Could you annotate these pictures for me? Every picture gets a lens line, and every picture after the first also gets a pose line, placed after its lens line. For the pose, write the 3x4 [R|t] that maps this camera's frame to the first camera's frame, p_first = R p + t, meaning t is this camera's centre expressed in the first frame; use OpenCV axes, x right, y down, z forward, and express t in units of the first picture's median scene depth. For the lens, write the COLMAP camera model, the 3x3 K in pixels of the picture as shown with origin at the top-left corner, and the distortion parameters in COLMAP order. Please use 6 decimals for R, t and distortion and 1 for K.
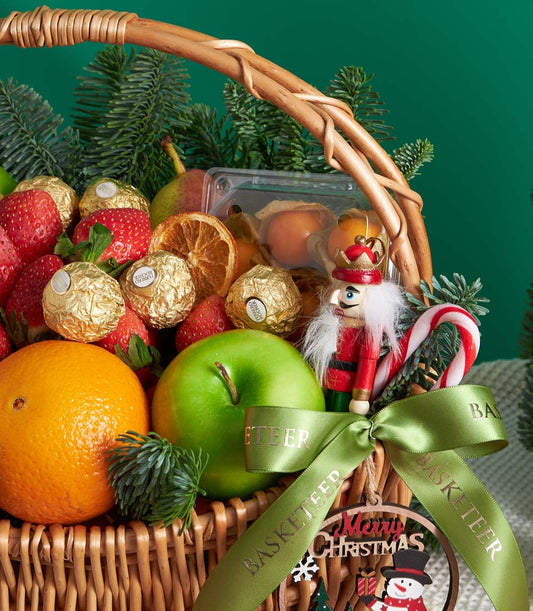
lens RADIAL K [[2117.8, 0, 266.5], [0, 2117.8, 305.5], [0, 0, 1]] dist [-0.065762, -3.978160]
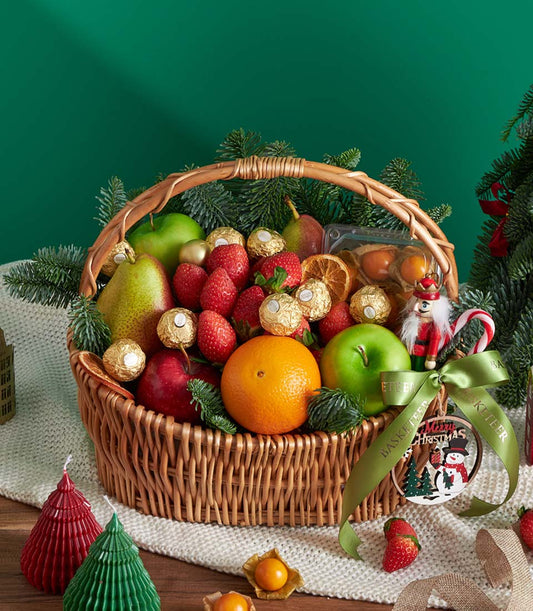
lens RADIAL K [[2117.8, 0, 266.5], [0, 2117.8, 305.5], [0, 0, 1]] dist [-0.065762, -3.978160]
pose [[0.995710, -0.041140, 0.082874, -0.256236], [0.033818, 0.995556, 0.087893, -0.175284], [-0.086122, -0.084713, 0.992677, -0.855581]]
